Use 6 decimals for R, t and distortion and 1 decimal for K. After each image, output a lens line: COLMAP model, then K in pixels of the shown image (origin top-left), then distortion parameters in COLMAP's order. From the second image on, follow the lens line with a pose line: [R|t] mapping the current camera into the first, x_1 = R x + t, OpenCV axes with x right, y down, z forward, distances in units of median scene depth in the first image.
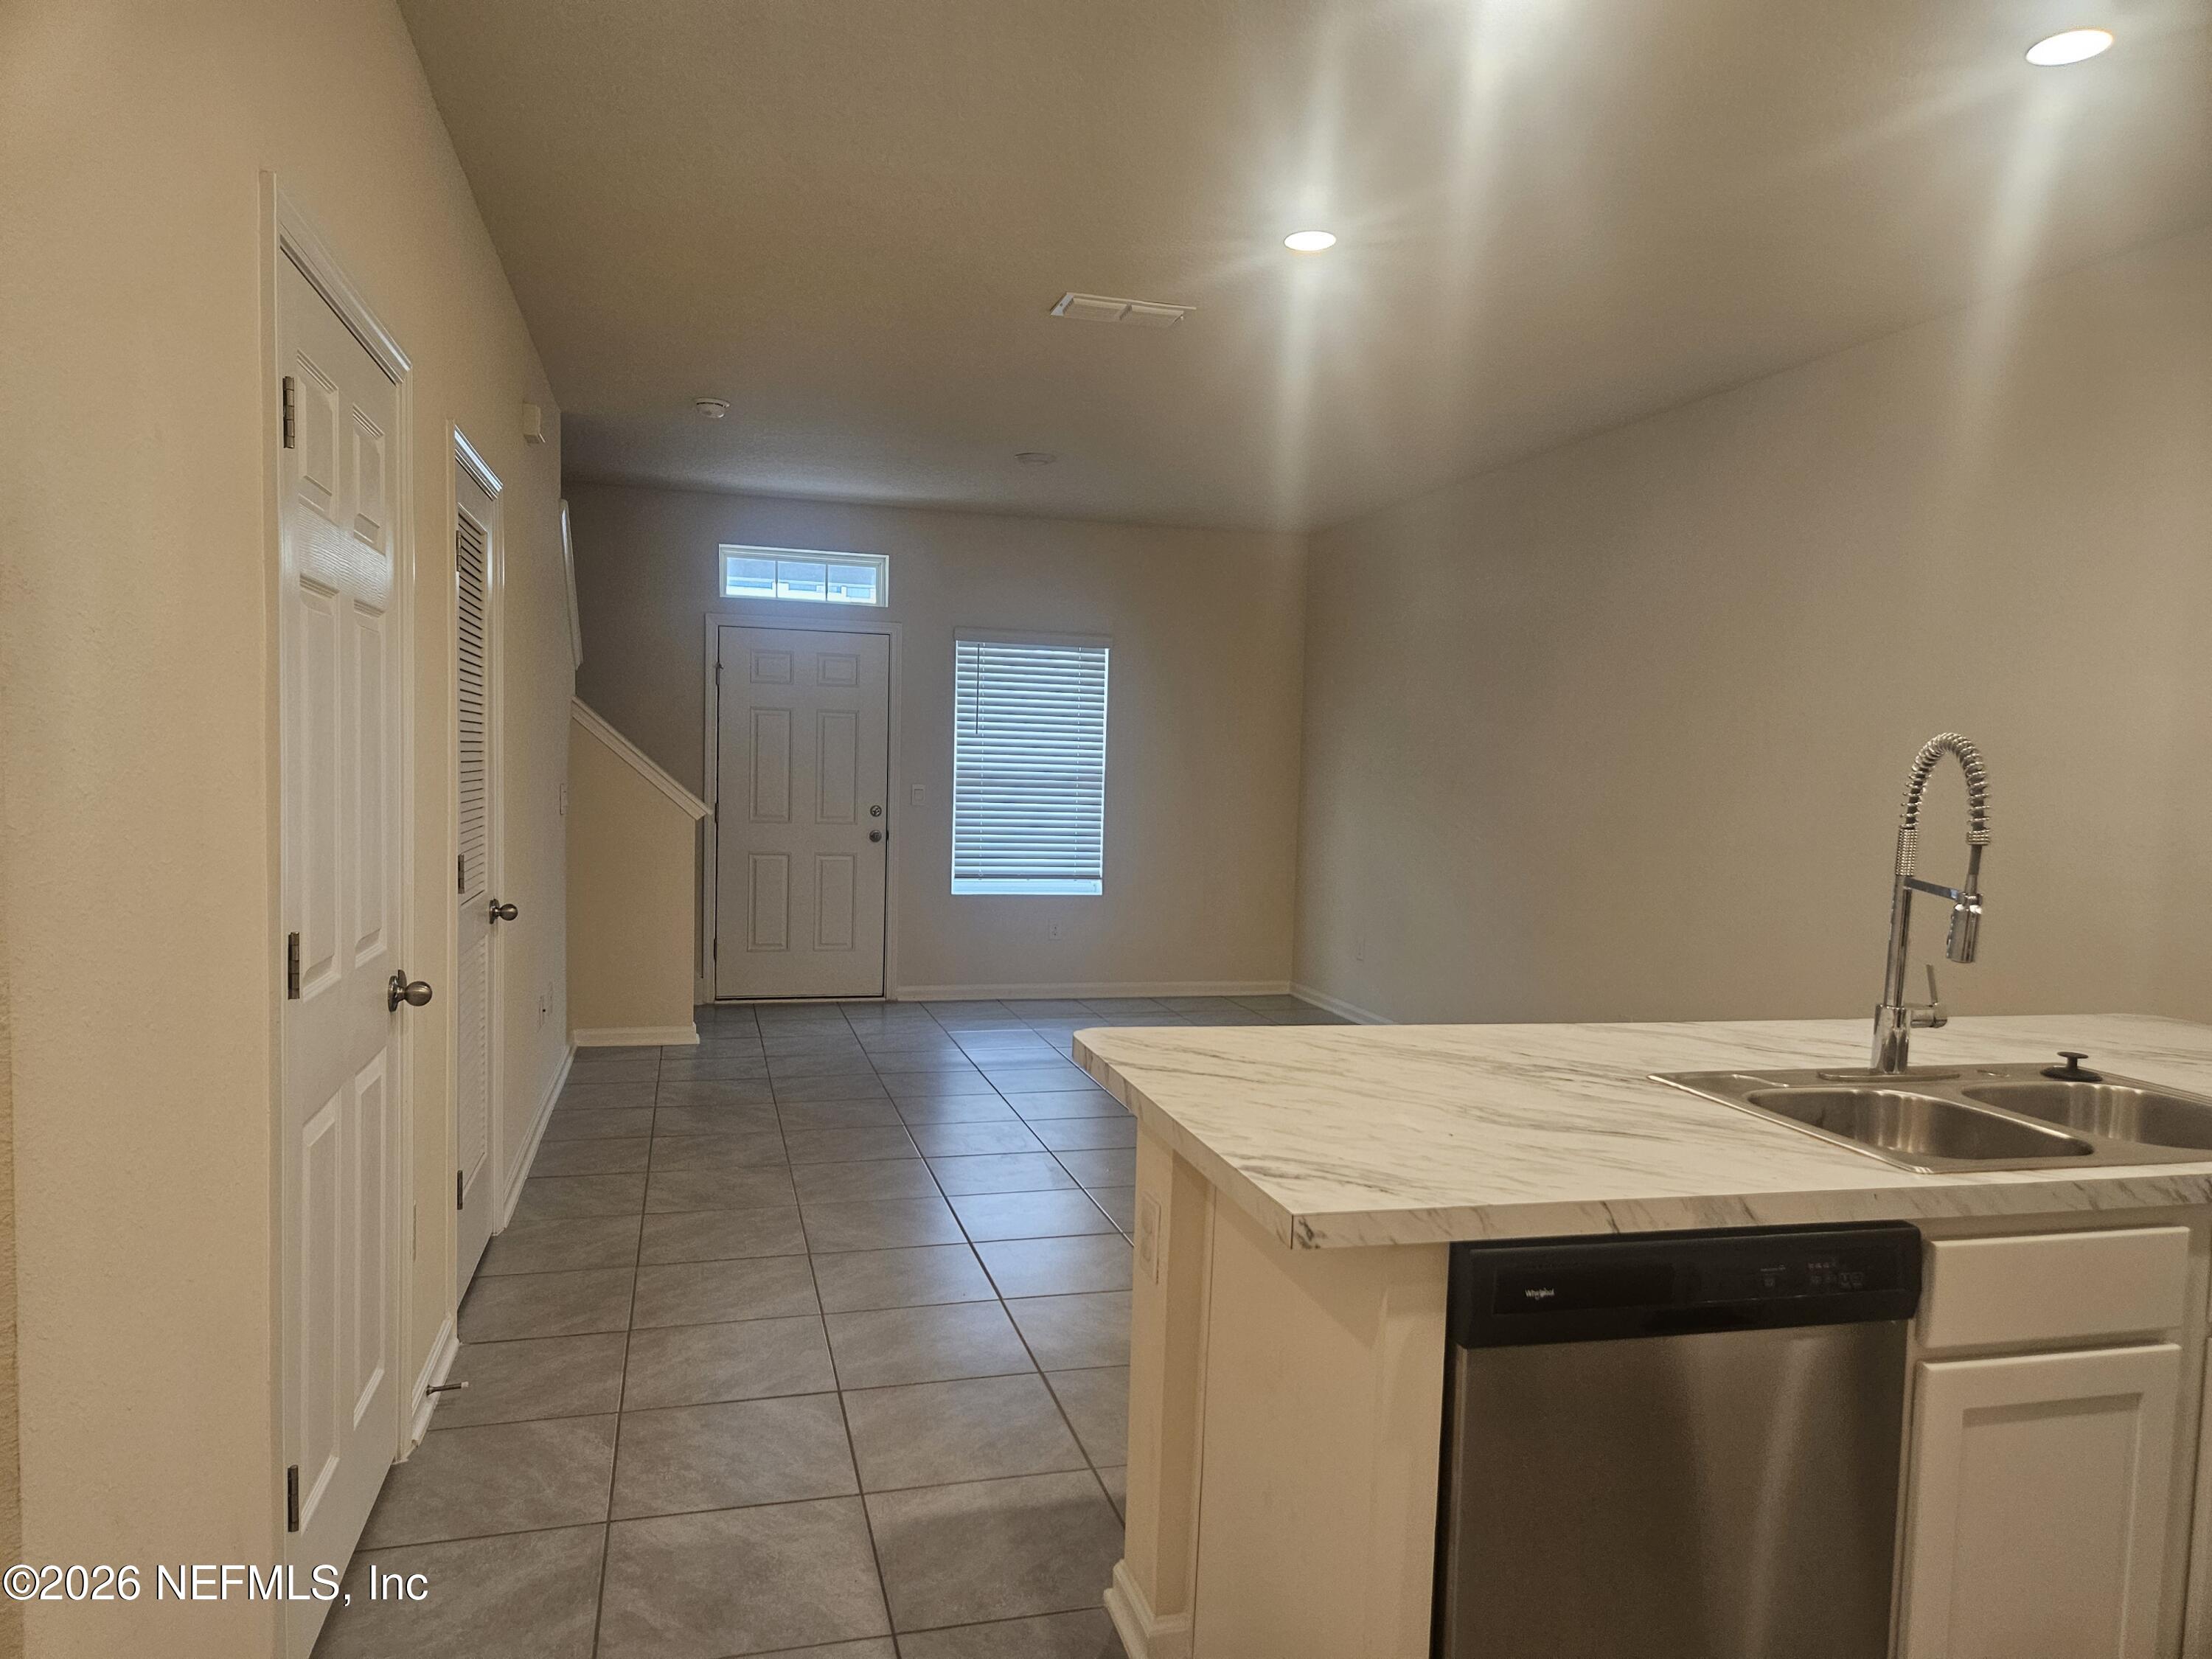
lens RADIAL K [[1450.7, 0, 1096.0], [0, 1450.7, 853.0], [0, 0, 1]] dist [0.038721, -0.059566]
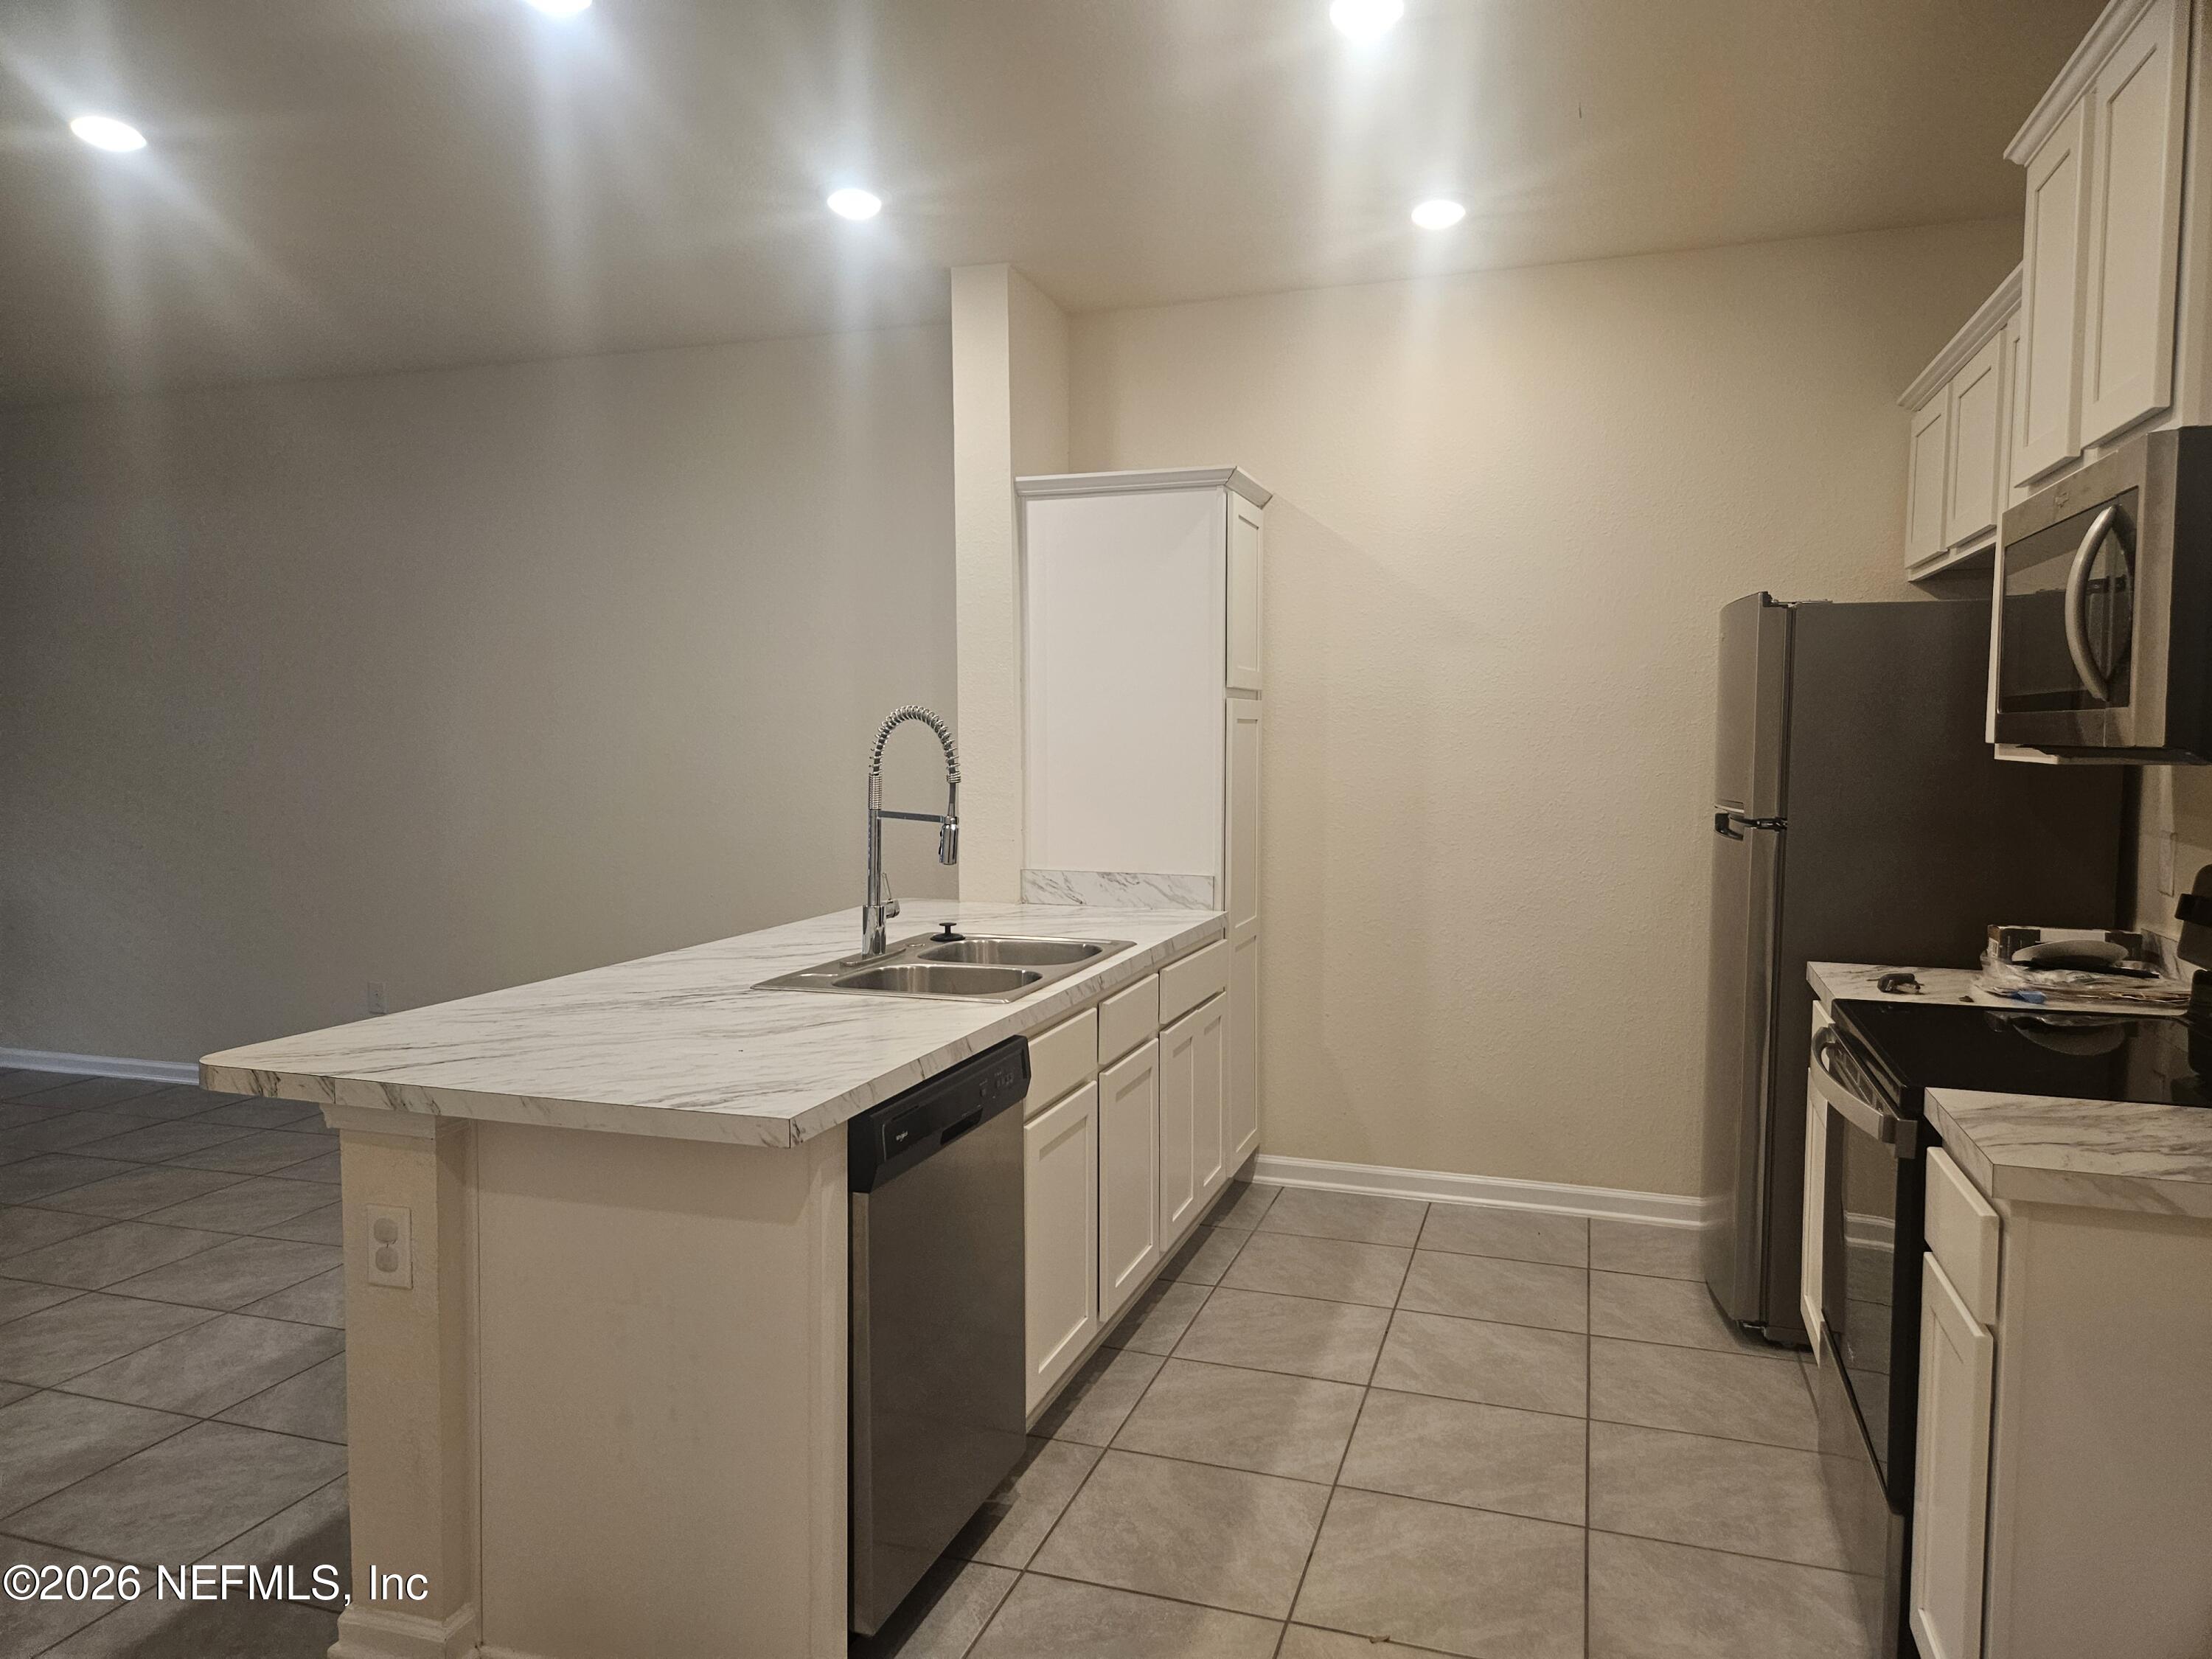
lens RADIAL K [[1432.0, 0, 1106.0], [0, 1432.0, 829.5], [0, 0, 1]] dist [0.005479, 0.001050]
pose [[0.542076, -0.083539, 0.836167, -0.290441], [0.071597, 0.996020, 0.053094, -0.013965], [-0.837274, 0.031086, 0.545899, 0.054467]]
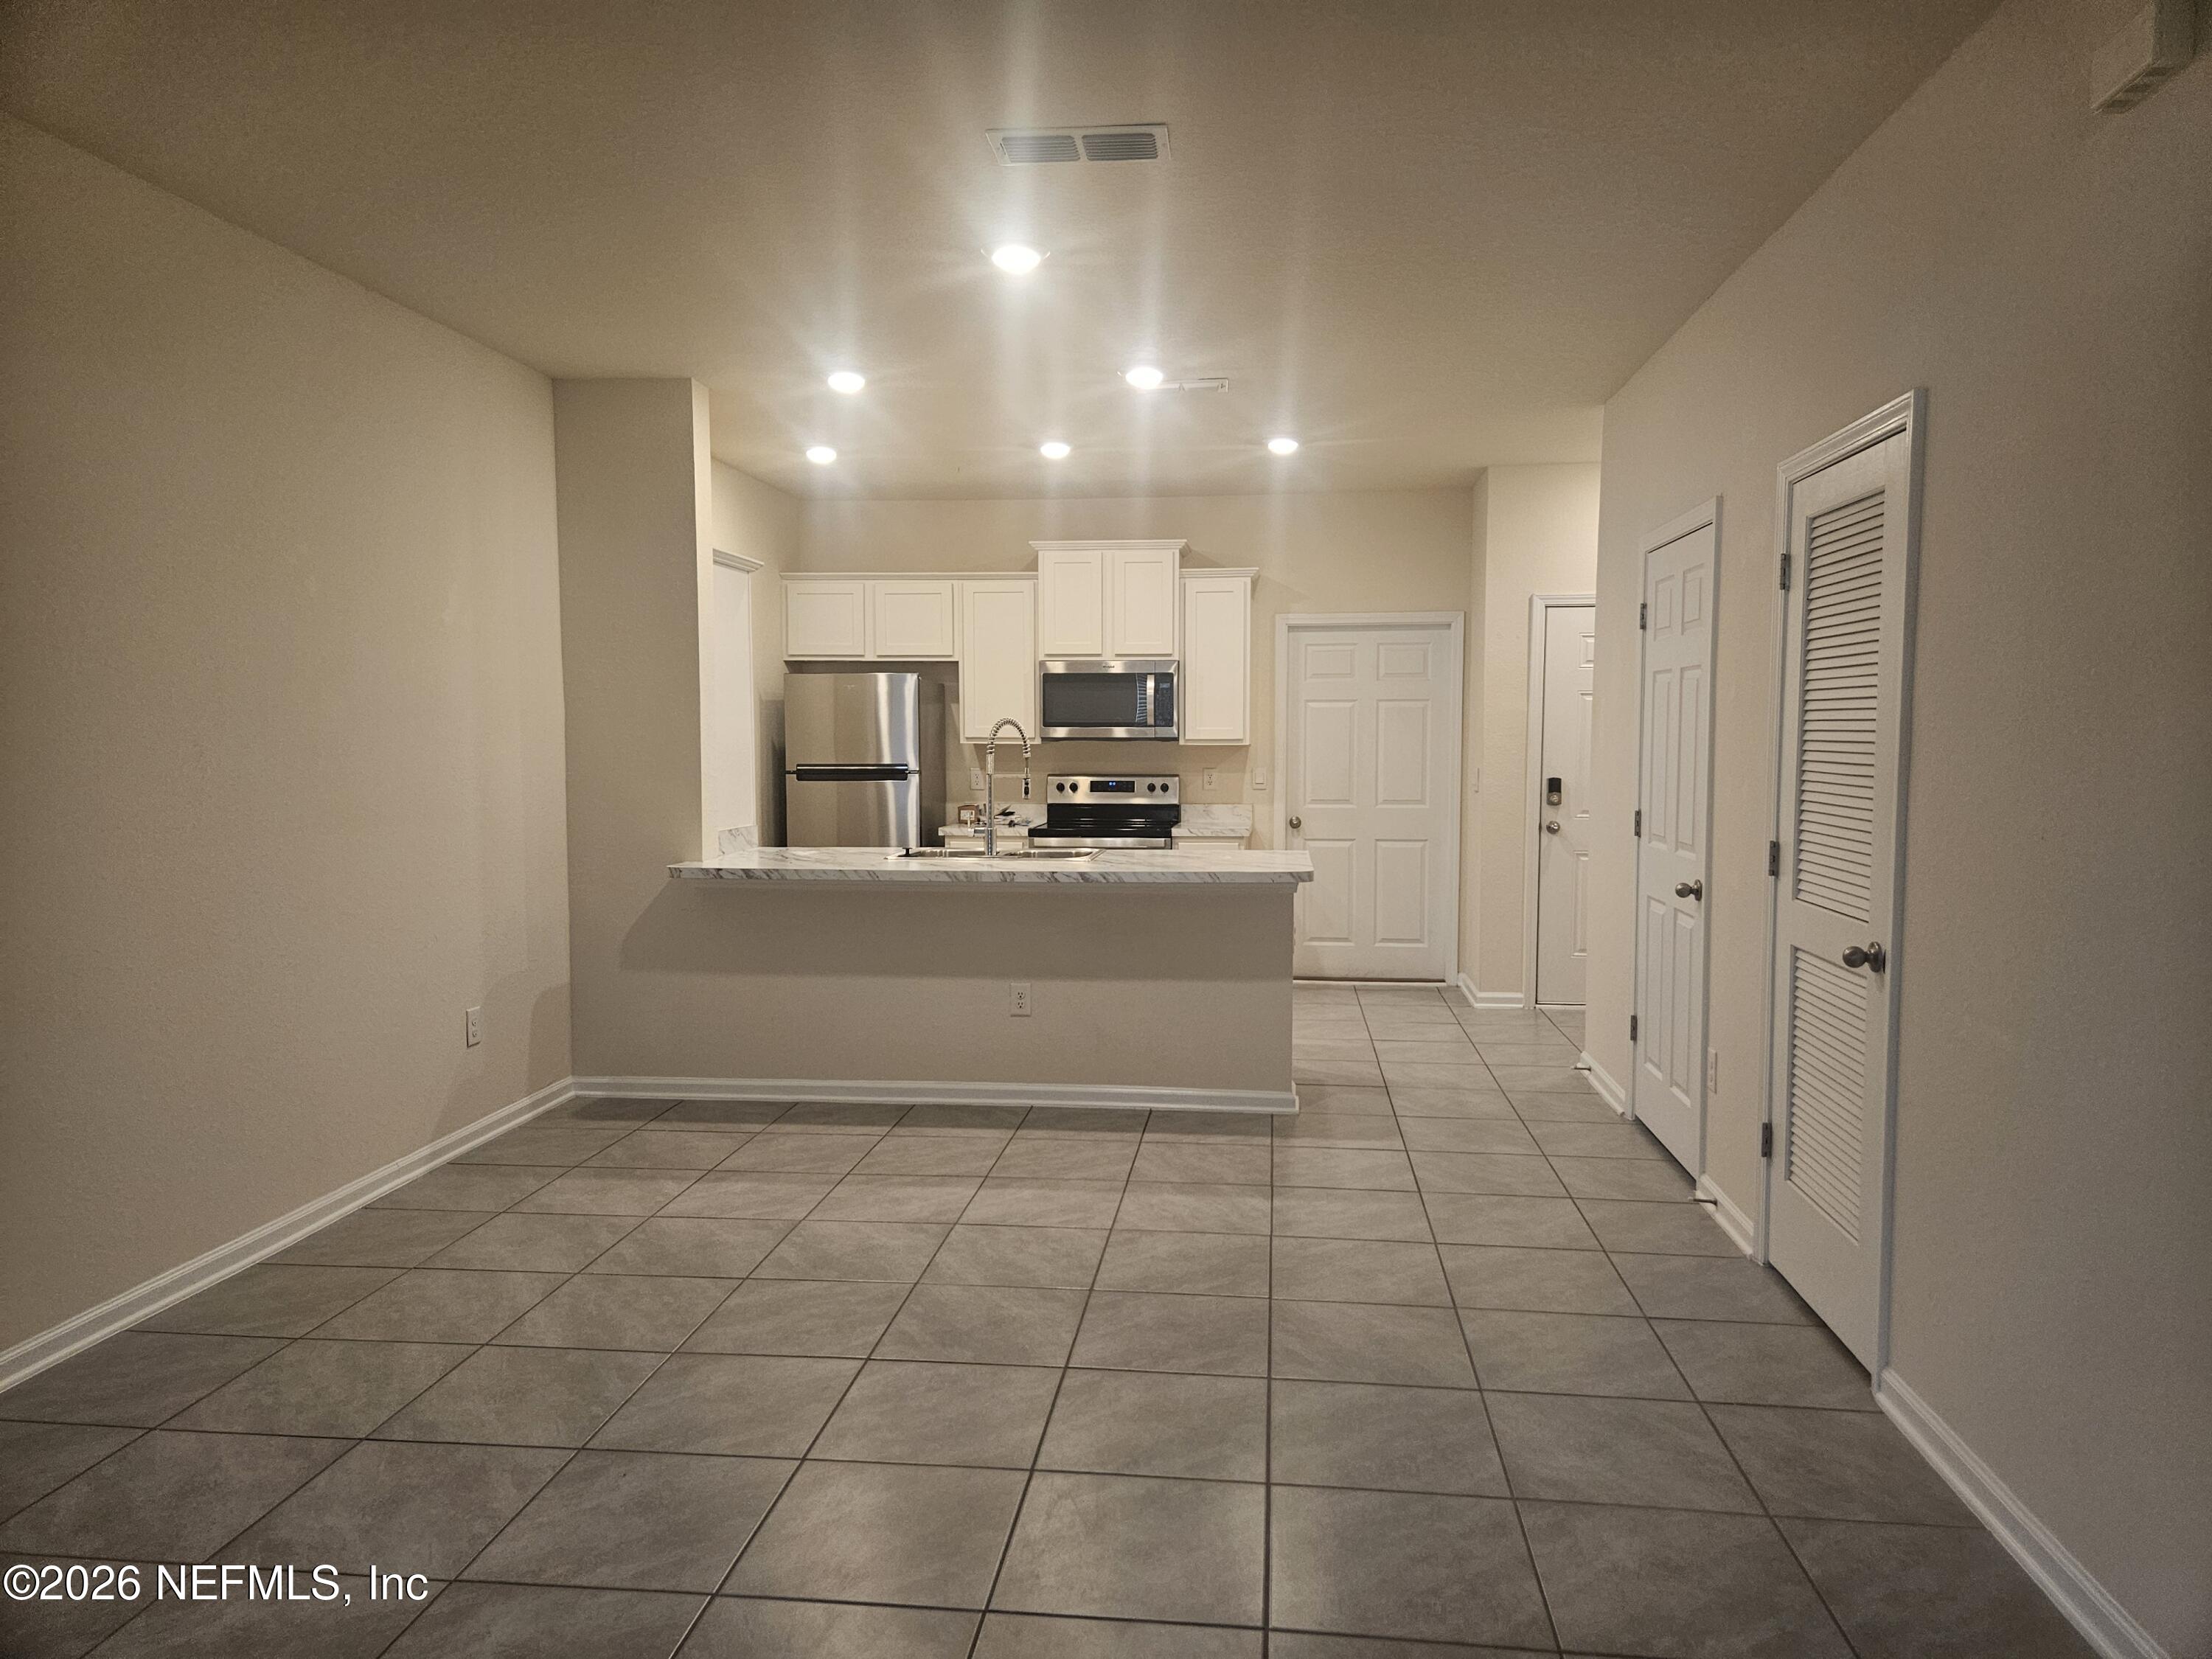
lens RADIAL K [[1453.7, 0, 1111.2], [0, 1453.7, 823.0], [0, 0, 1]] dist [-0.001077, -0.004604]
pose [[-0.927199, -0.051305, 0.371038, -0.333714], [-0.001464, 0.991064, 0.133379, -0.140960], [-0.374565, 0.123126, -0.918989, 1.957011]]
